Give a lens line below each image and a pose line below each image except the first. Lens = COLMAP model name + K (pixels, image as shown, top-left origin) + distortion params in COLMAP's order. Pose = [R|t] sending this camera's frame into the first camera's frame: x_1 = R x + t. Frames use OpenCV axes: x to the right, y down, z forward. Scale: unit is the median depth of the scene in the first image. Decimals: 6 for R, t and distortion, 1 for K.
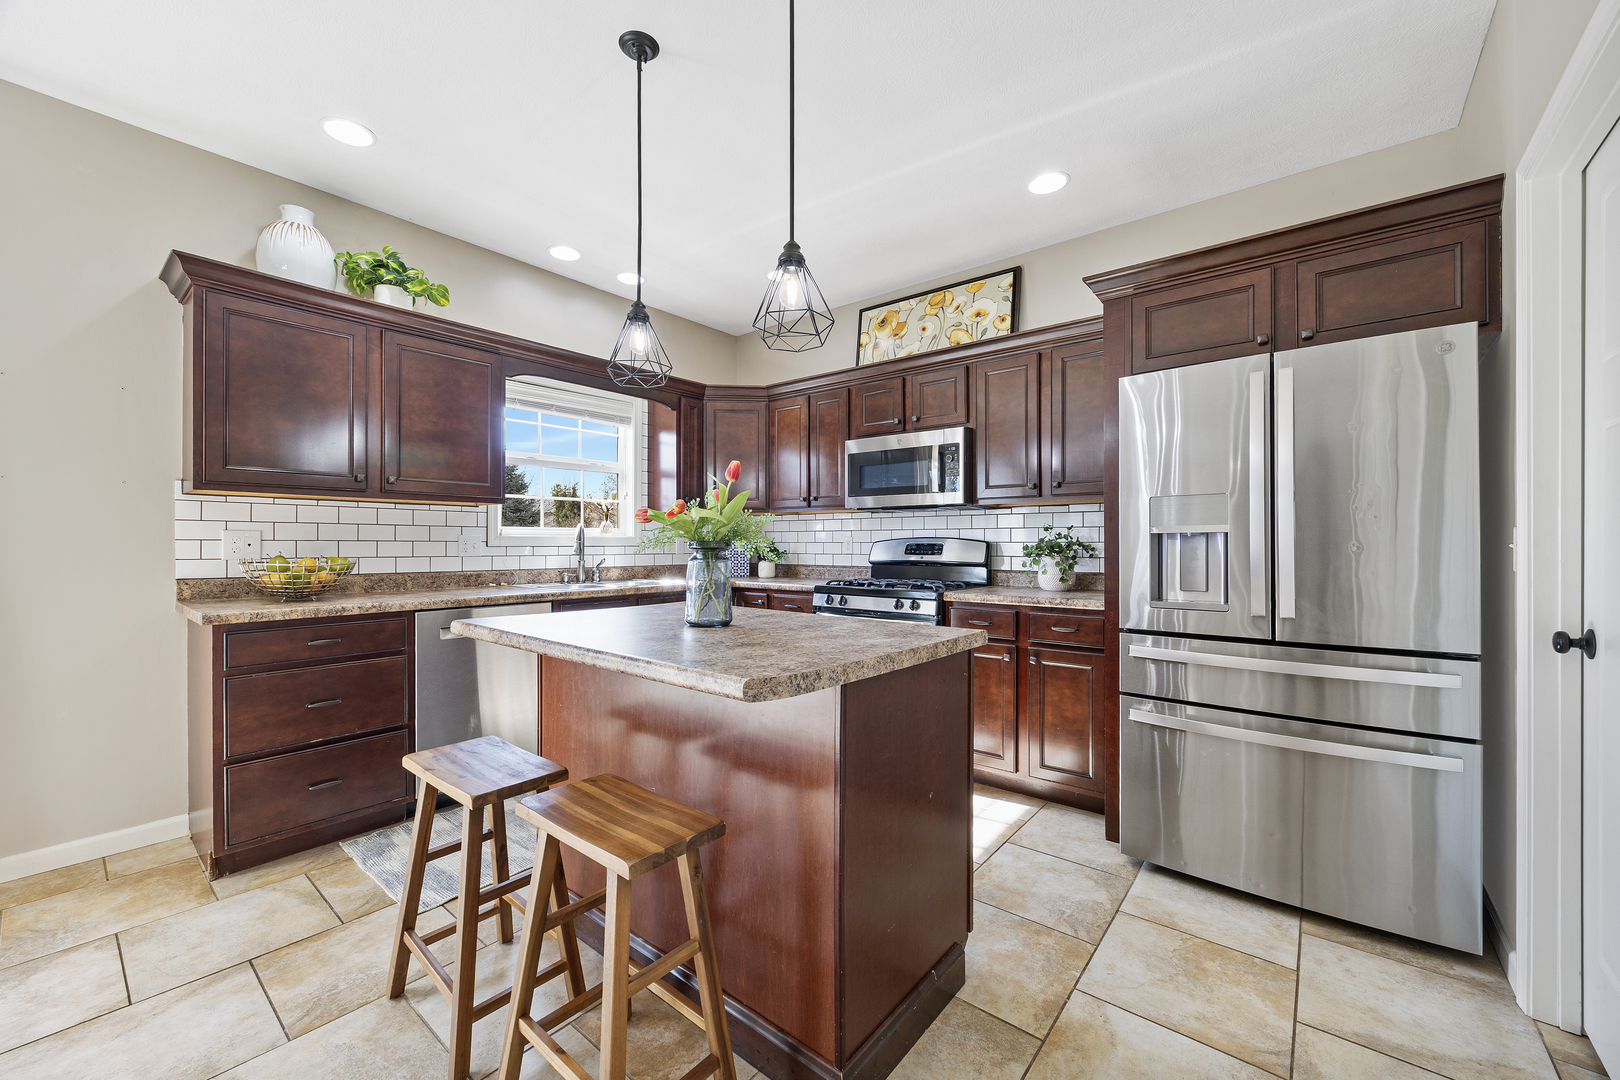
lens RADIAL K [[627.9, 0, 818.2], [0, 627.9, 542.9], [0, 0, 1]] dist [0.000653, 0.000158]
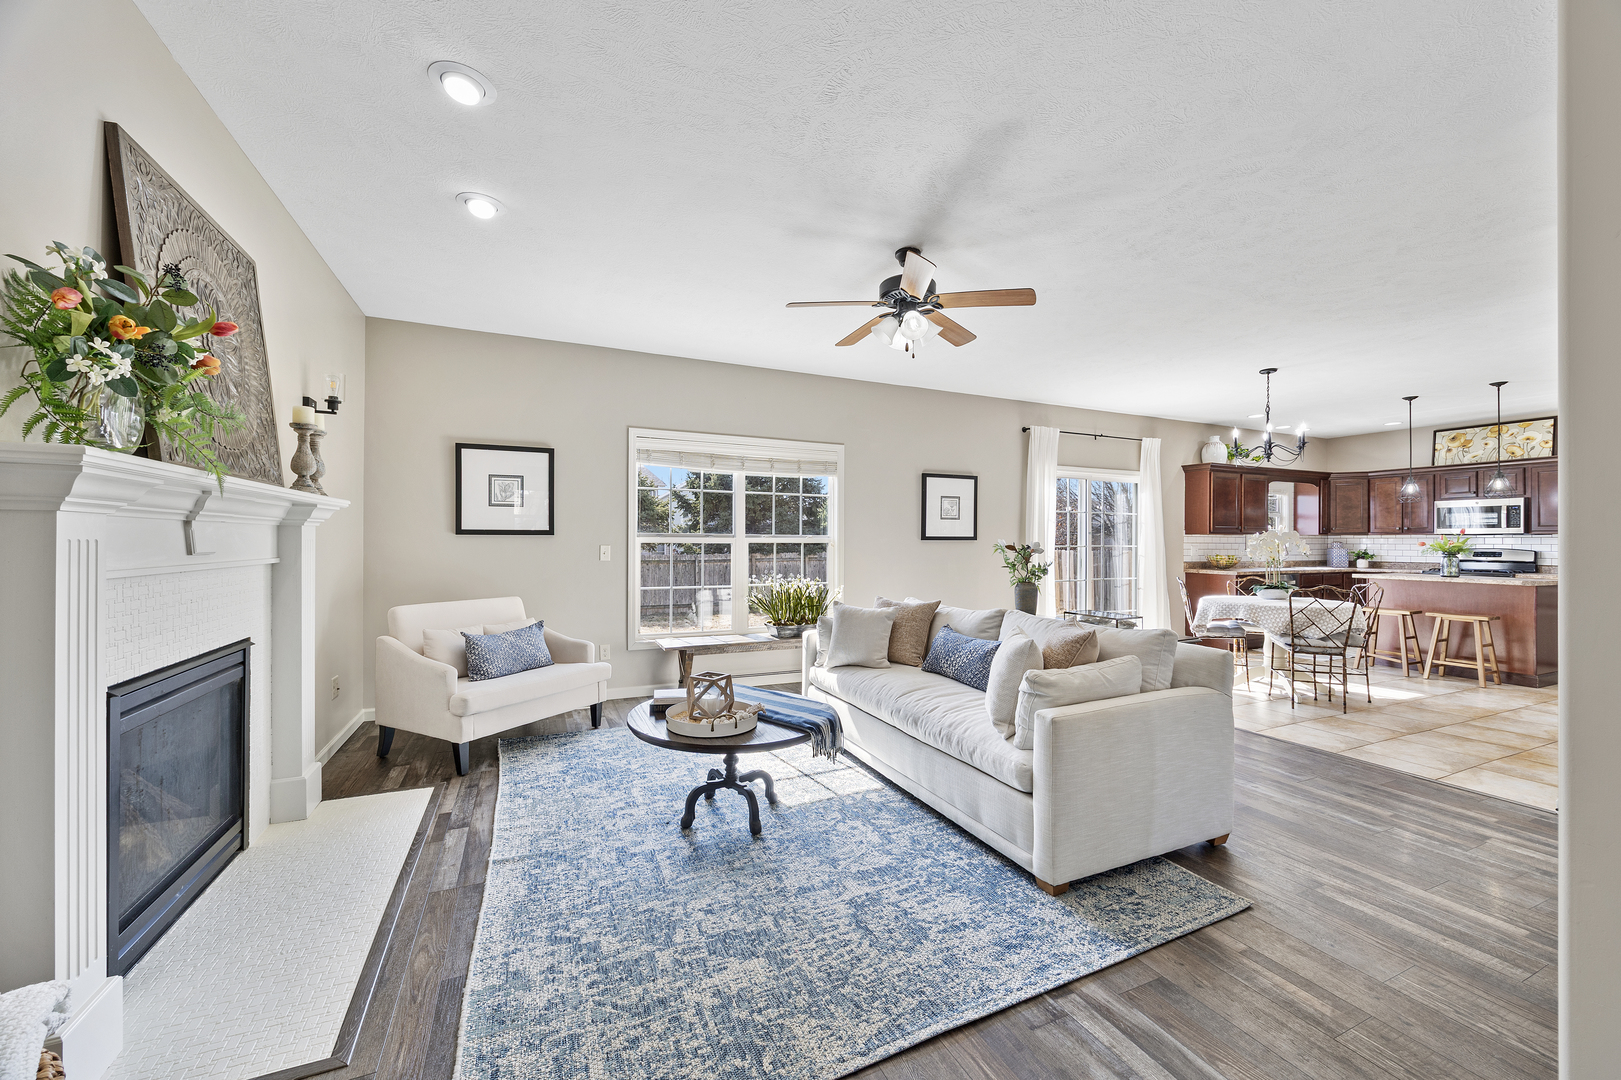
lens RADIAL K [[628.3, 0, 818.7], [0, 628.3, 542.9], [0, 0, 1]] dist [0.000653, 0.000158]
pose [[0.893231, 0.000762, -0.449597, -0.854464], [-0.001428, 0.999998, -0.001143, -0.021352], [0.449595, 0.001663, 0.893231, -1.795453]]
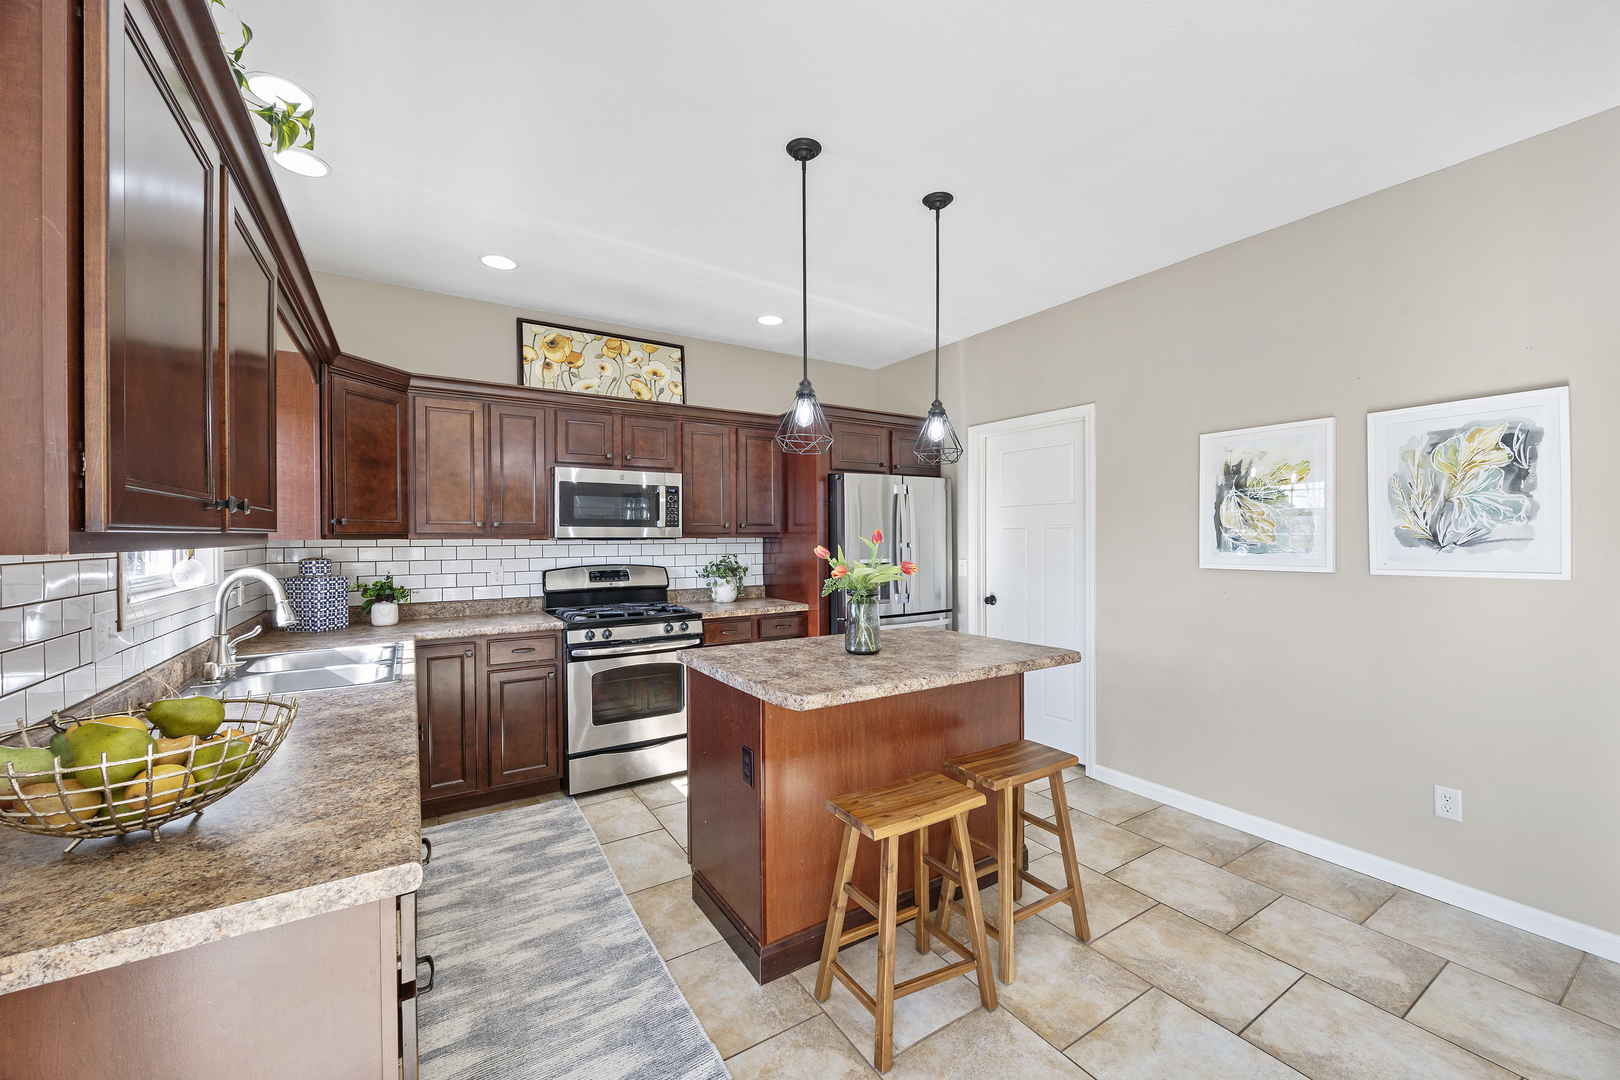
lens RADIAL K [[616.9, 0, 787.3], [0, 616.9, 532.9], [0, 0, 1]] dist [0.000495, 0.000041]
pose [[0.343945, -0.005507, 0.938974, -0.727125], [0.002203, 0.999985, 0.005058, -0.068159], [-0.938987, 0.000329, 0.343952, 0.359012]]
